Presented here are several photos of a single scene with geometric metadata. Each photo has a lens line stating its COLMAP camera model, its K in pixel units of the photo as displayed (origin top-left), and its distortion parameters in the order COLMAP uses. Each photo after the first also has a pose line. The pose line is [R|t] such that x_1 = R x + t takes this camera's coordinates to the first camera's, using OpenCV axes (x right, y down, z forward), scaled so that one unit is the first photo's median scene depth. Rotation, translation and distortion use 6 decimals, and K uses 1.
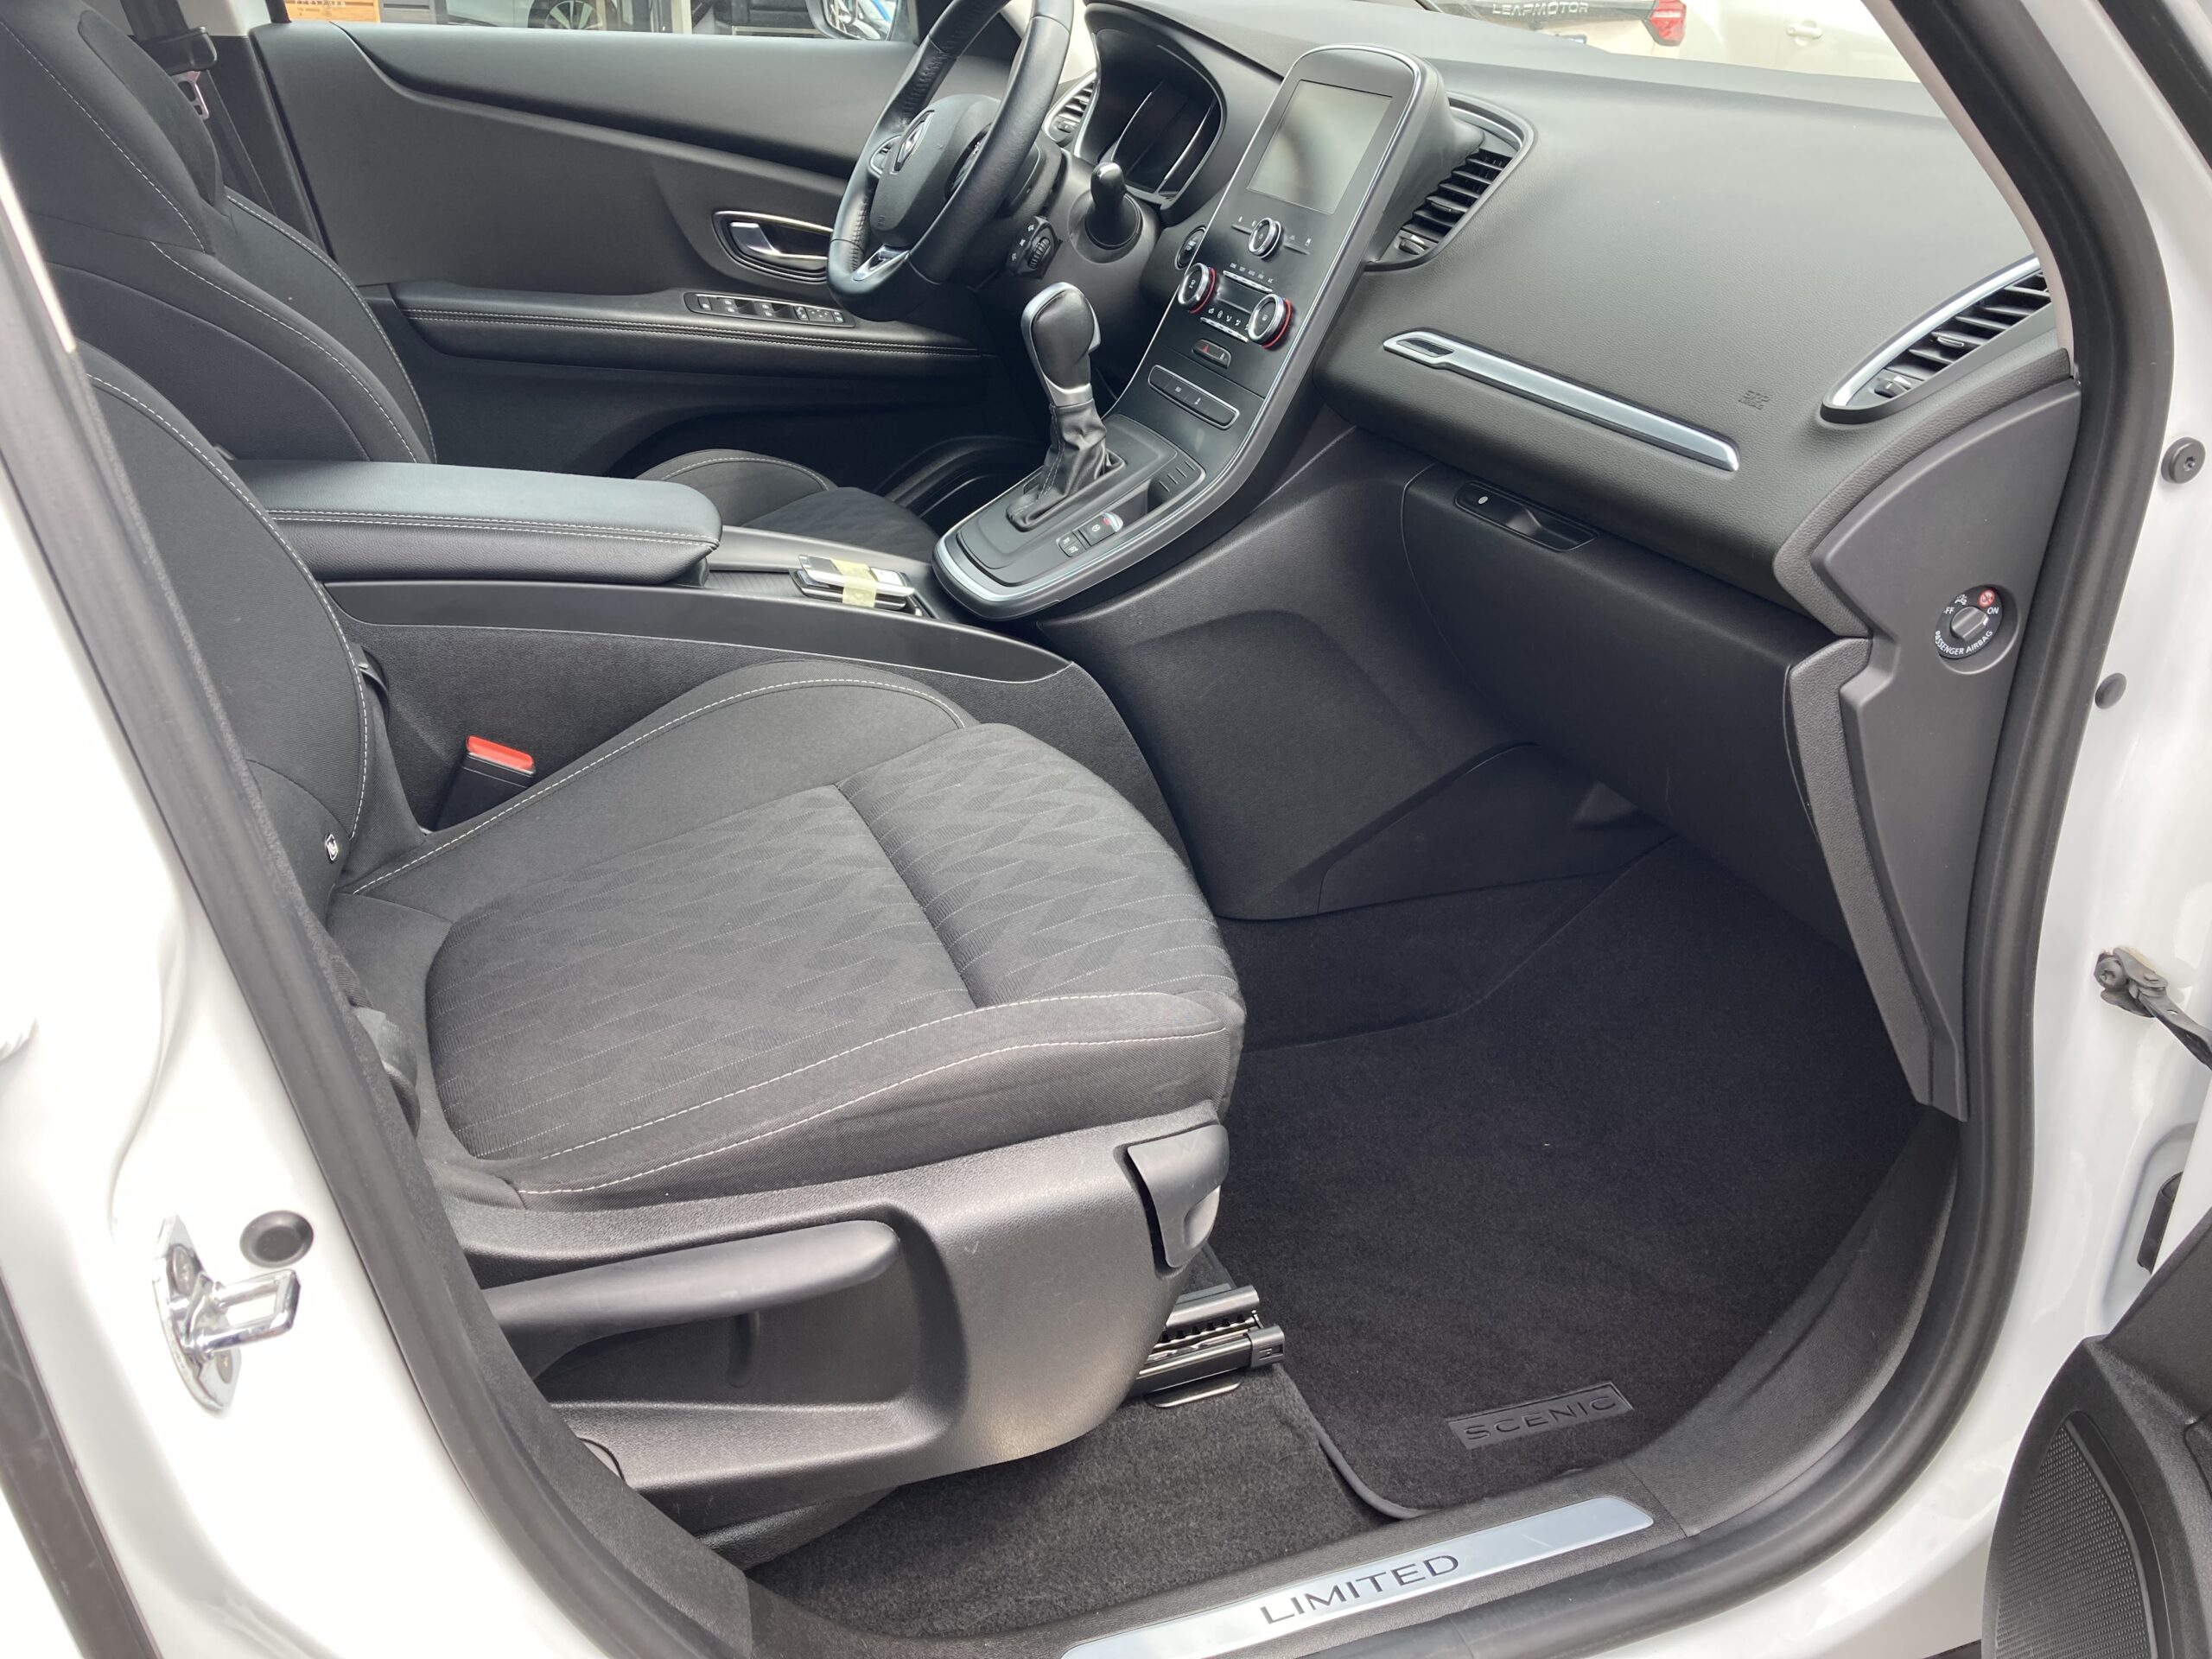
lens RADIAL K [[1785.3, 0, 1105.6], [0, 1785.3, 864.0], [0, 0, 1]] dist [-0.015439, -0.008723]
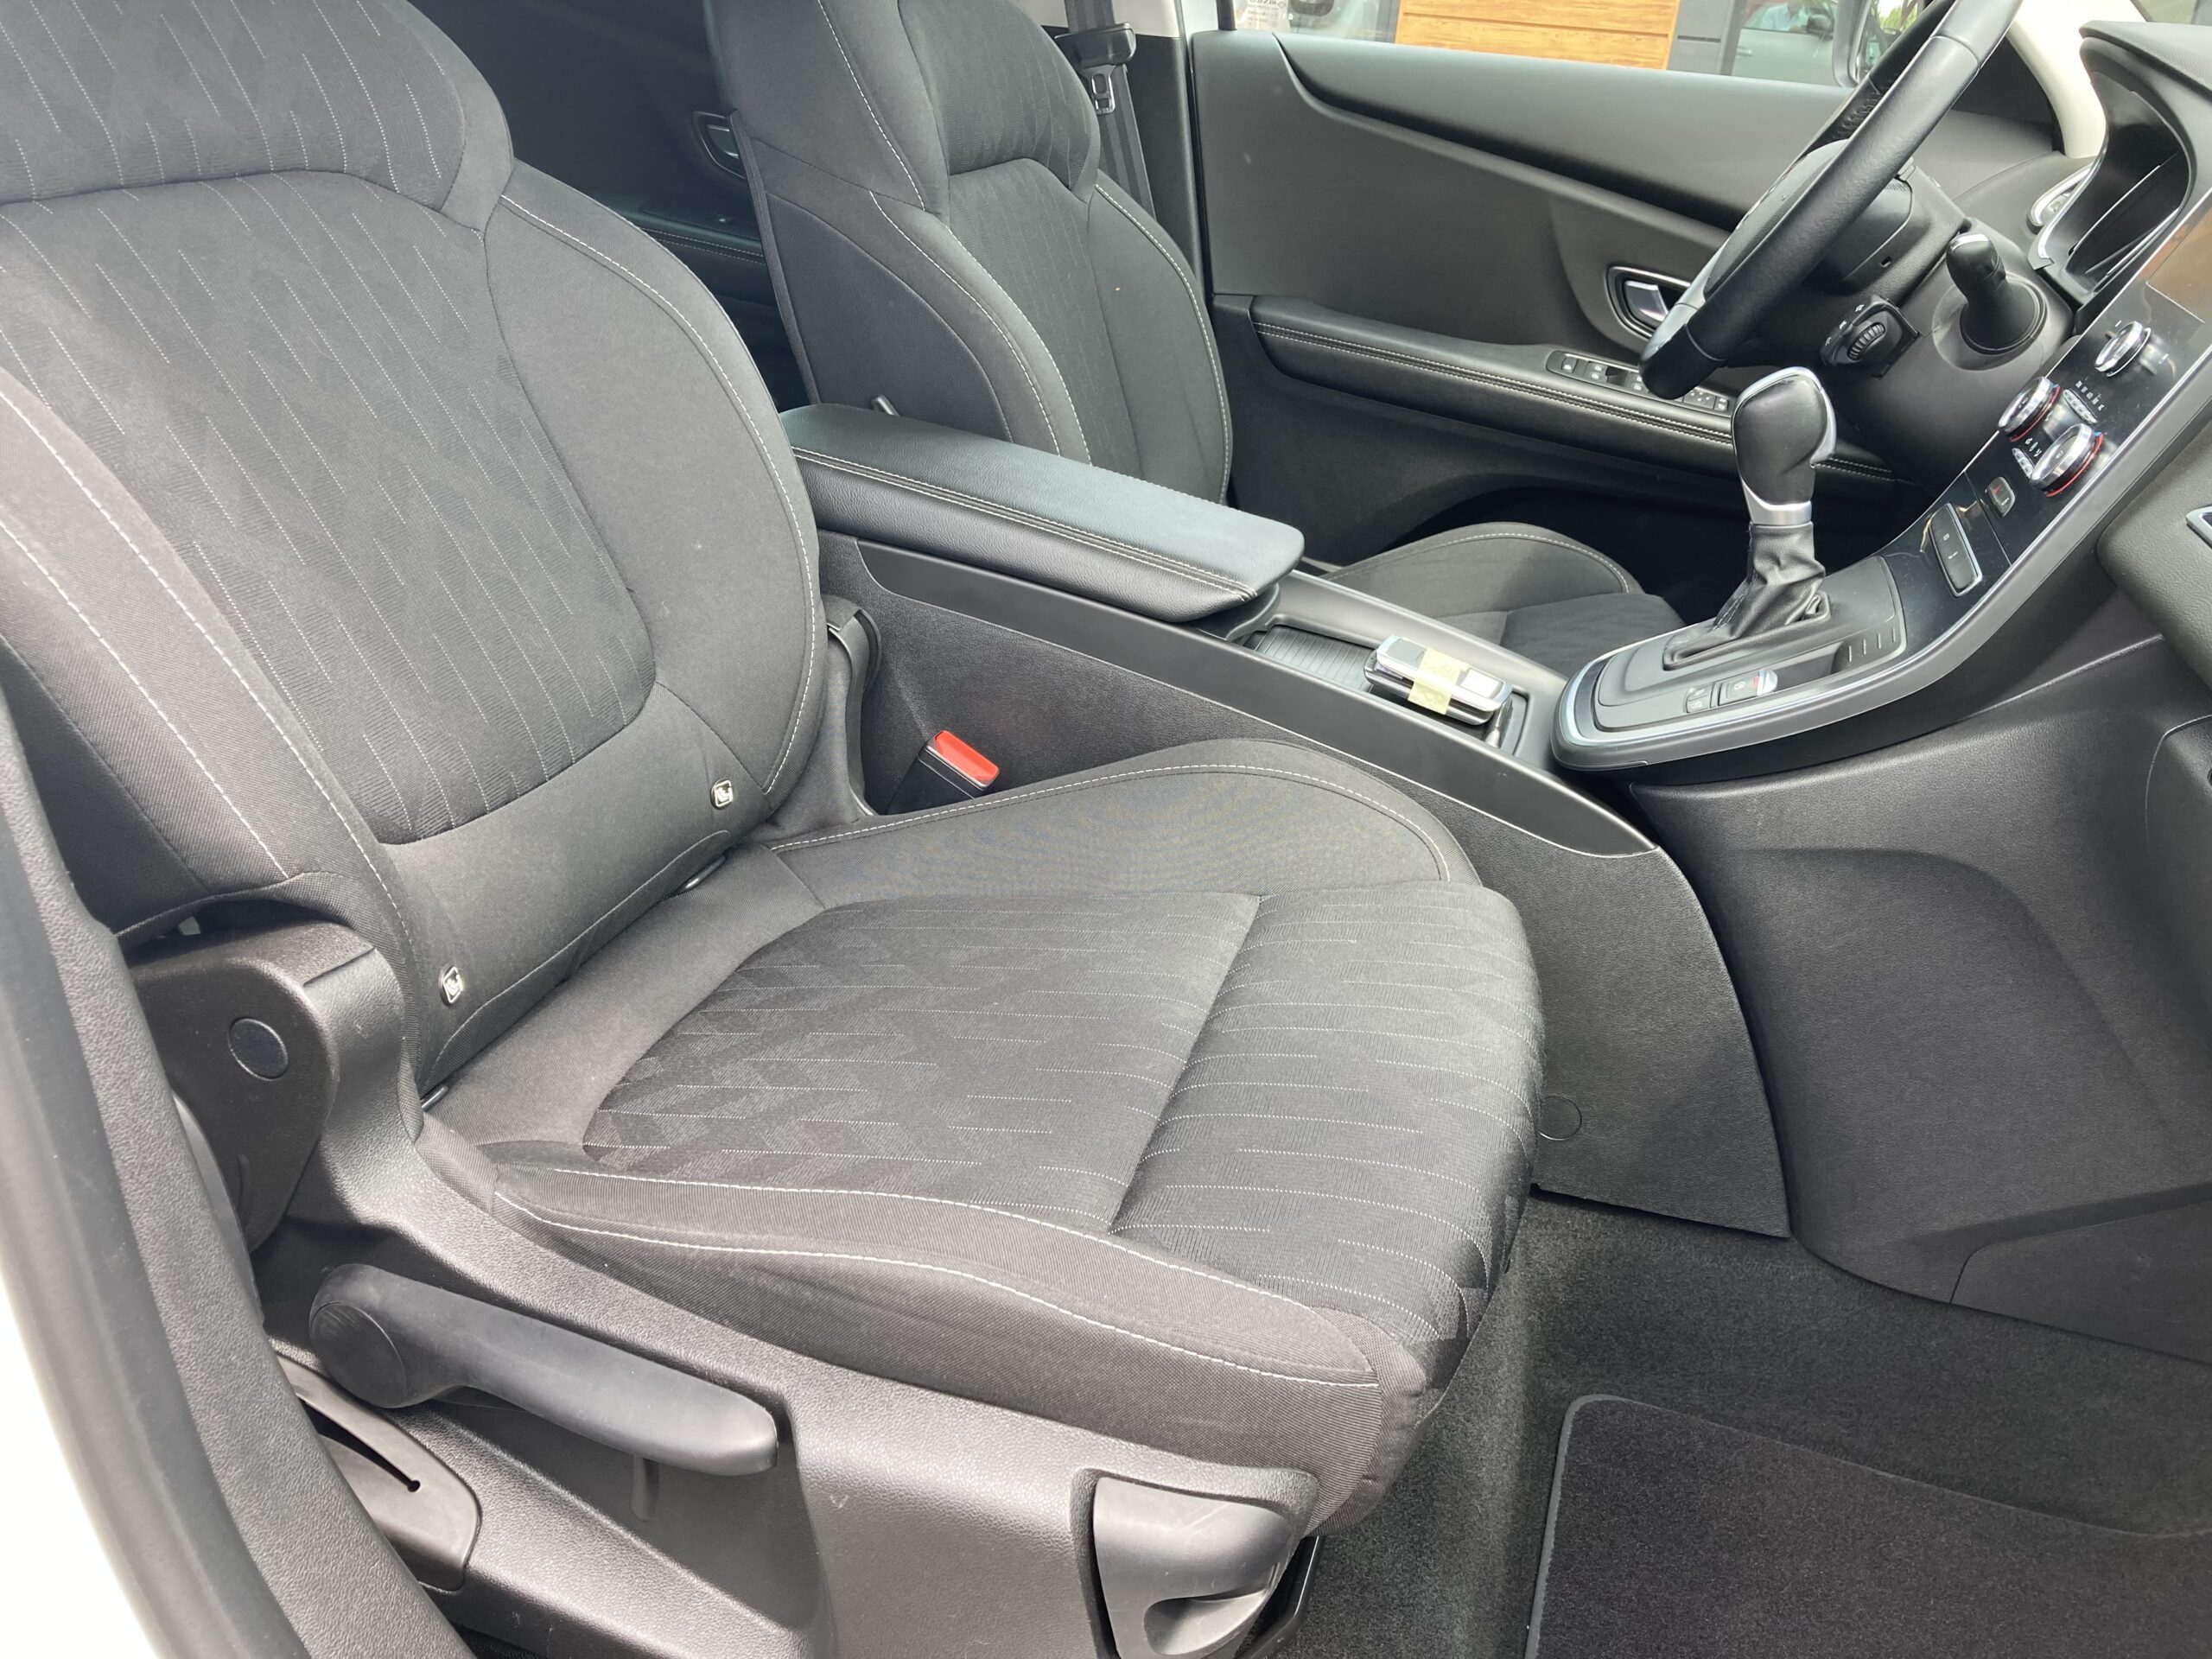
lens RADIAL K [[1792.1, 0, 1106.0], [0, 1792.1, 829.5], [0, 0, 1]] dist [-0.024365, -0.003643]
pose [[0.778125, 0.281031, -0.561732, 0.220763], [-0.319484, 0.947076, 0.031258, -0.069433], [0.540787, 0.155141, 0.826729, 0.245819]]
